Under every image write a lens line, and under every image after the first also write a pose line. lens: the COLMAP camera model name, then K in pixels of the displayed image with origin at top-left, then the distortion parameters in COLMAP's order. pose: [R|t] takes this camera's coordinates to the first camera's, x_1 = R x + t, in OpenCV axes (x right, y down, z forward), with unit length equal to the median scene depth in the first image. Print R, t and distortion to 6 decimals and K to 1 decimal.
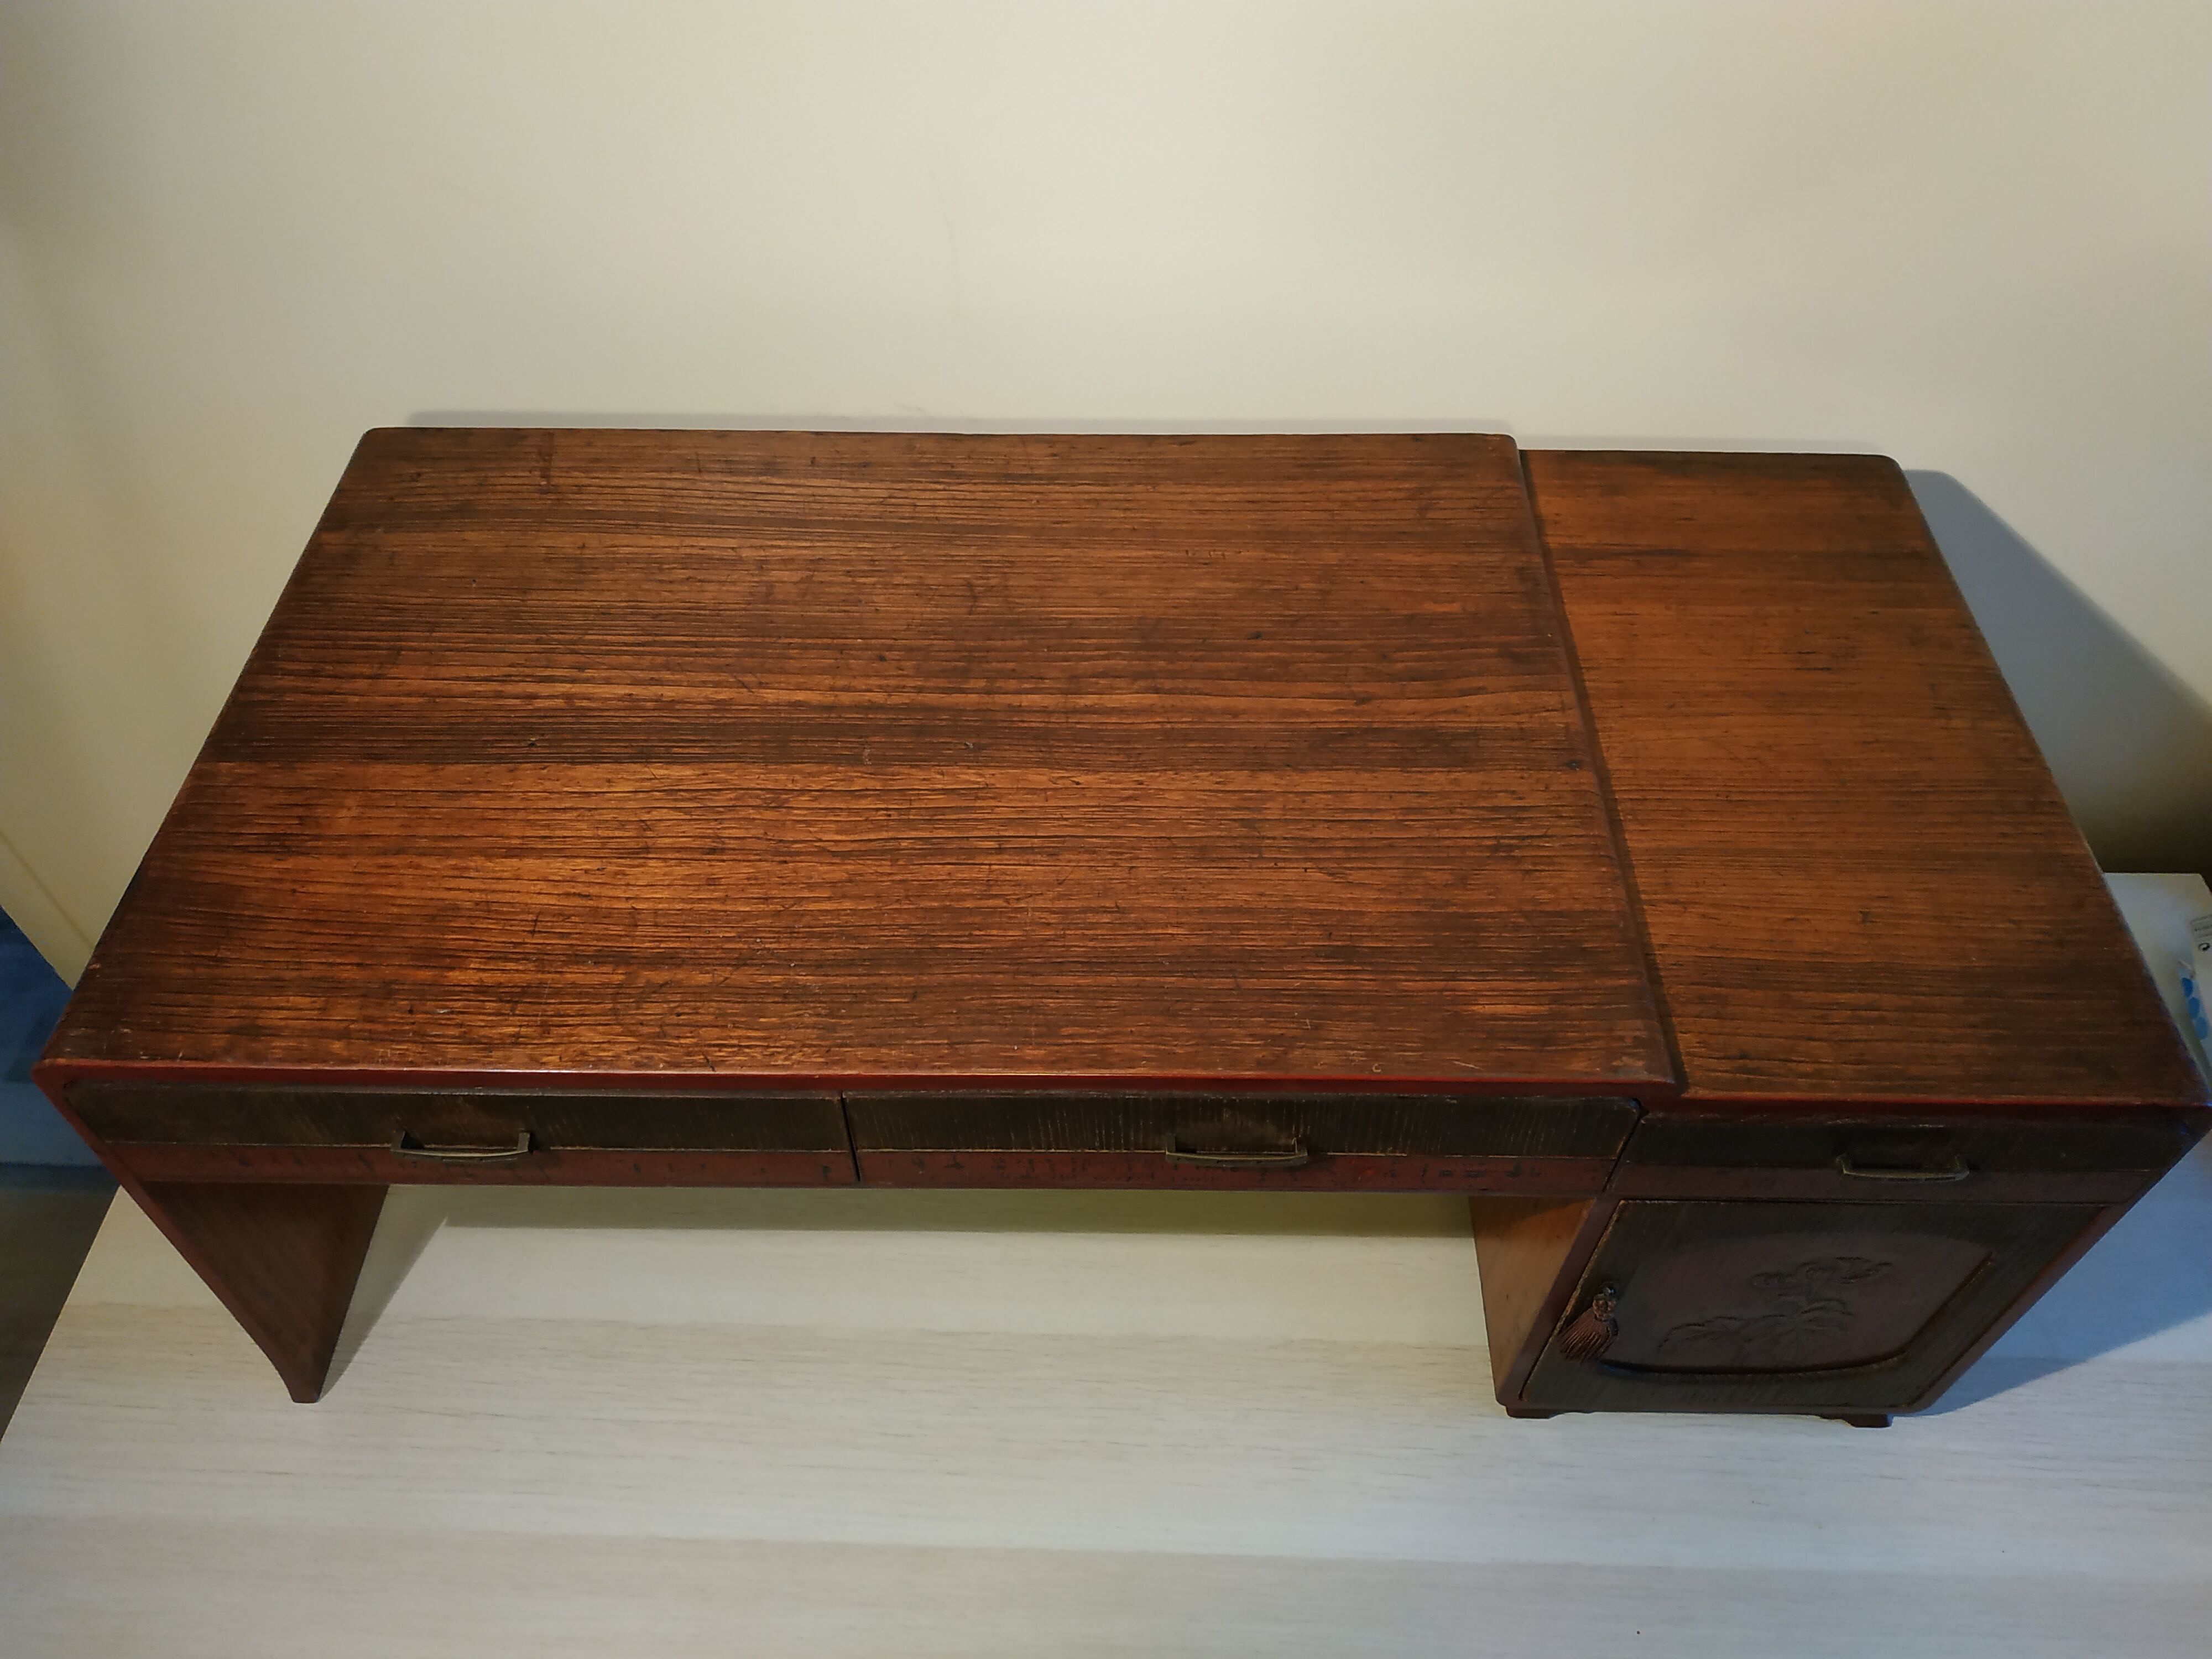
lens RADIAL K [[1597.7, 0, 1115.5], [0, 1597.7, 738.7], [0, 0, 1]] dist [0.001408, -0.000631]
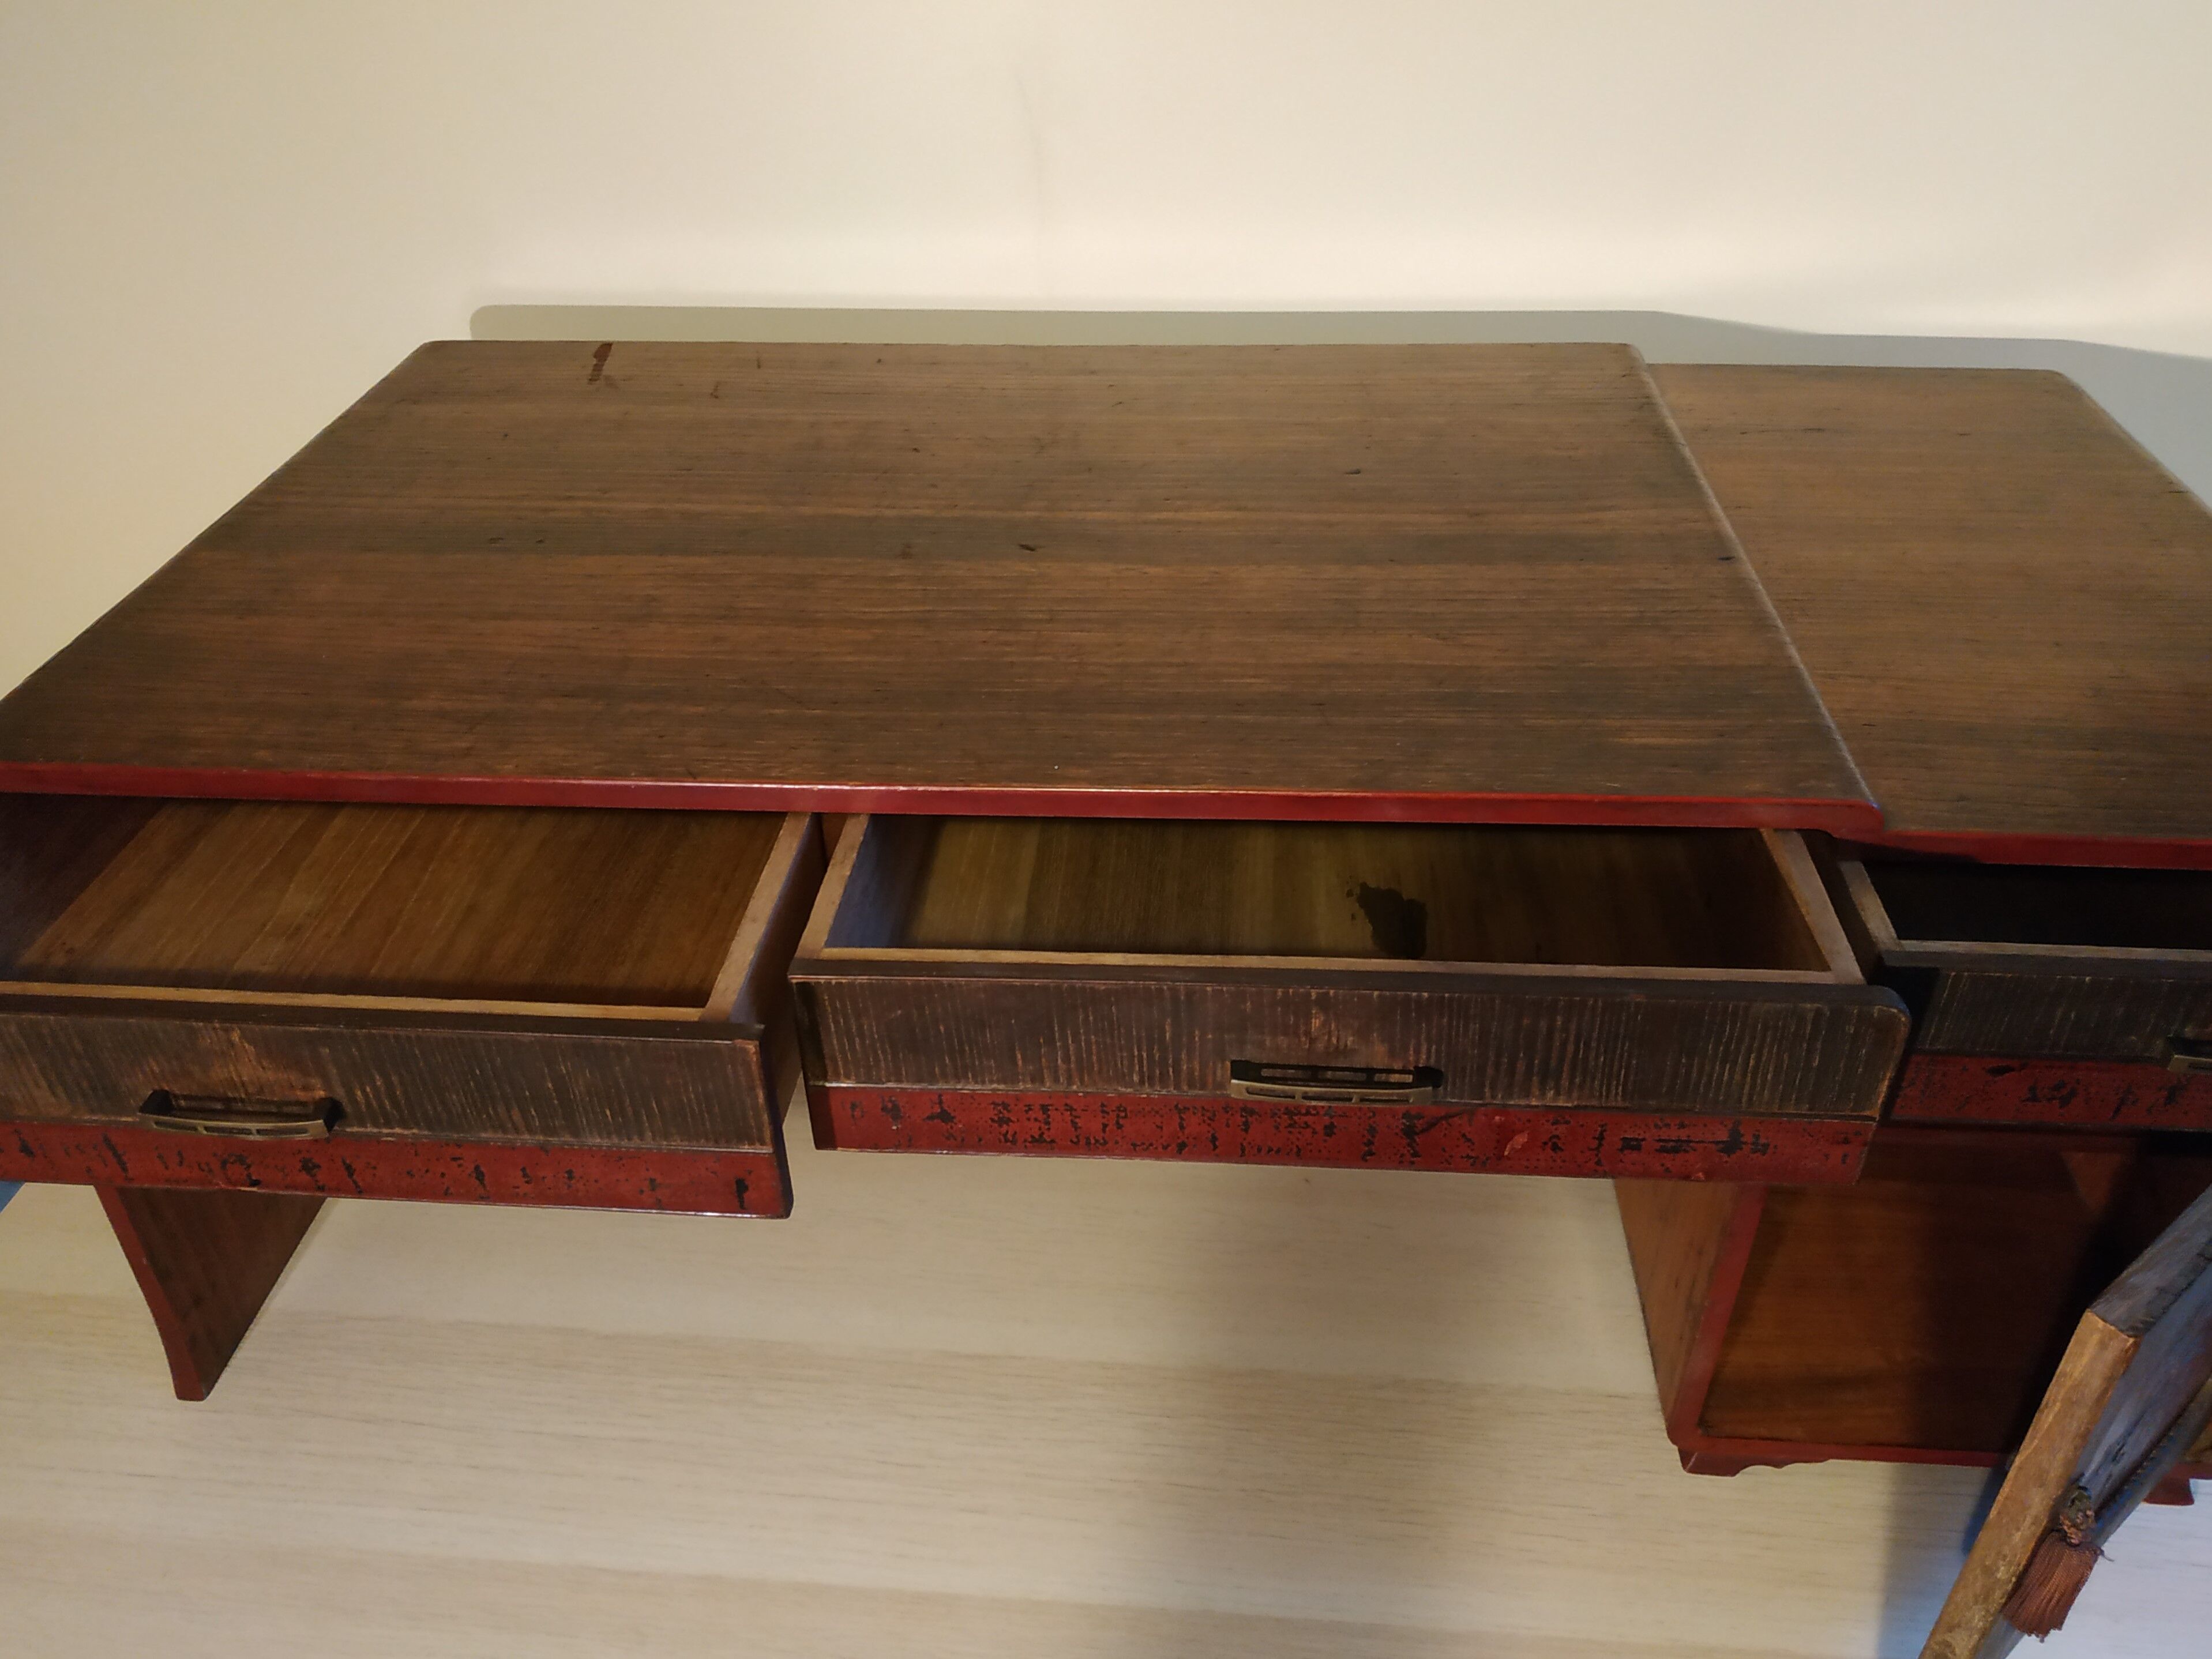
lens RADIAL K [[1665.6, 0, 1123.9], [0, 1665.6, 756.3], [0, 0, 1]] dist [-0.007161, 0.010353]
pose [[0.997847, 0.017247, -0.063277, 0.023394], [-0.031724, 0.971353, -0.235516, 0.338423], [0.057403, 0.237016, 0.969808, 0.145430]]
